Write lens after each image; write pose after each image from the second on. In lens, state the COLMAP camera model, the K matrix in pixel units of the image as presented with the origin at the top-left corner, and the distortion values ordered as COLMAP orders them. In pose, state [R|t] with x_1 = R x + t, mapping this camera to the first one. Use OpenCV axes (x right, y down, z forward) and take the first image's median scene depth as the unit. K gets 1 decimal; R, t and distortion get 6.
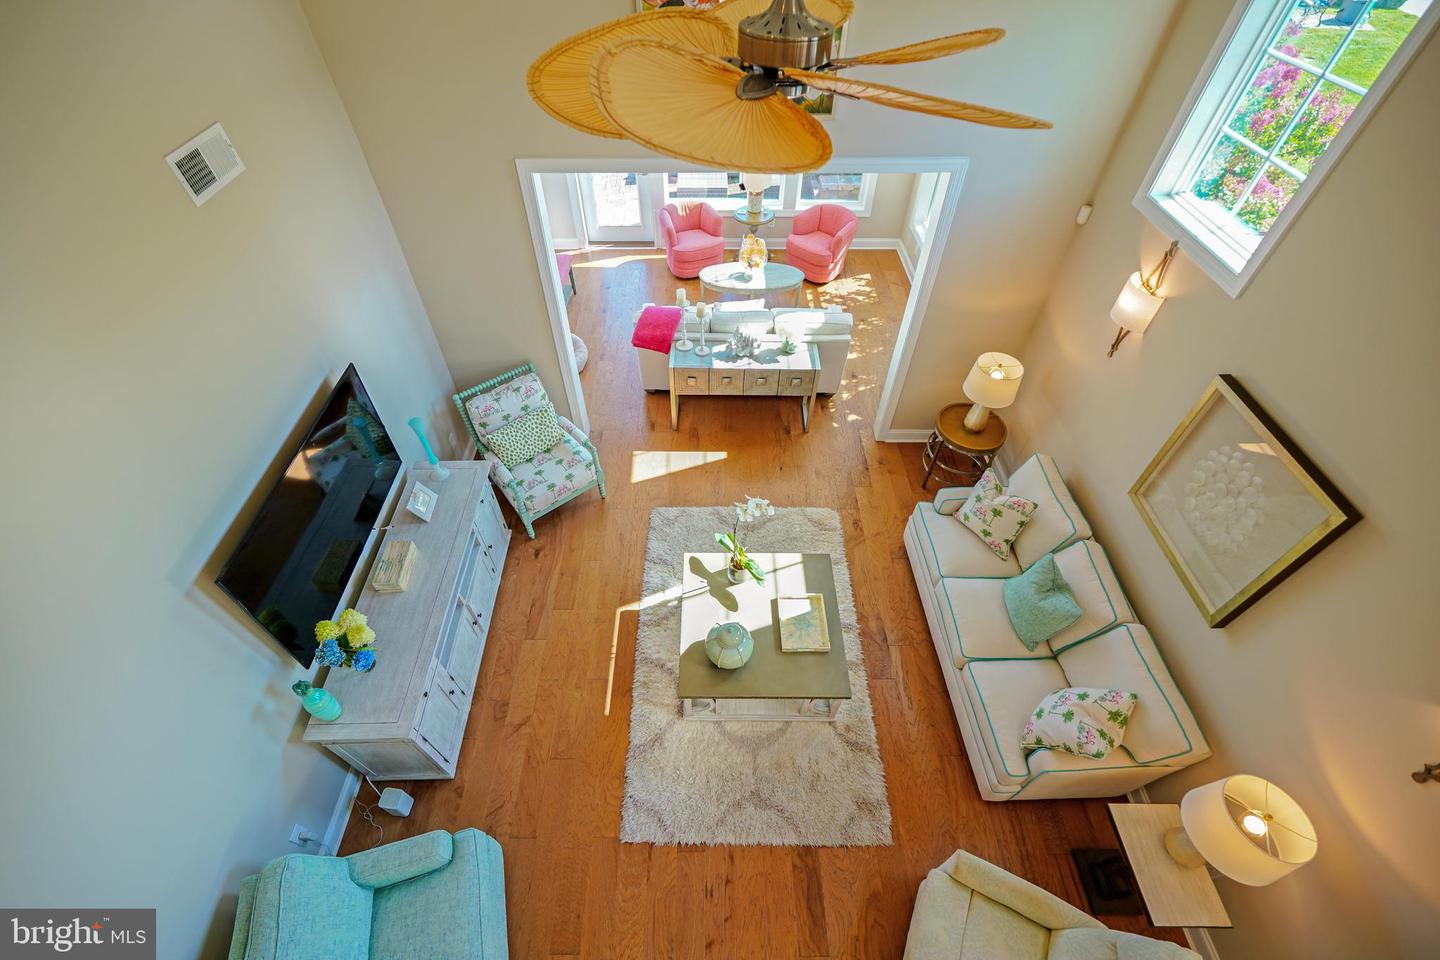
lens RADIAL K [[608.0, 0, 712.1], [0, 608.0, 480.8], [0, 0, 1]] dist [-0.009140, 0.003926]
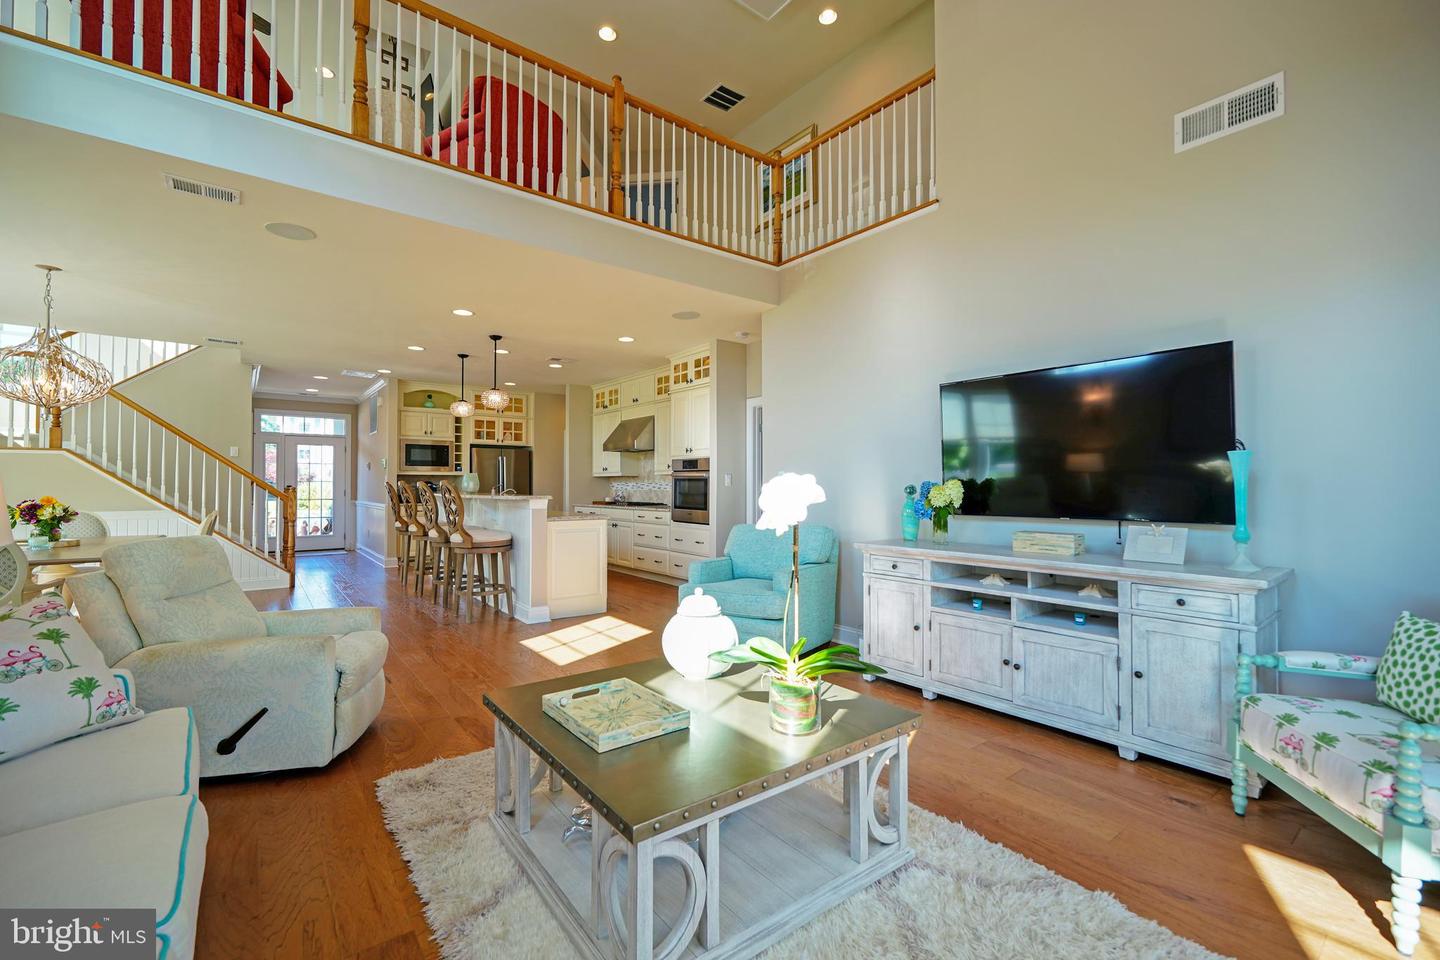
lens RADIAL K [[608.0, 0, 713.5], [0, 608.0, 476.4], [0, 0, 1]] dist [-0.009140, 0.003926]
pose [[-0.796240, -0.013470, -0.604831, 0.319011], [-0.453876, 0.674312, 0.582495, -0.174334], [0.399998, 0.738324, -0.543028, 0.987943]]
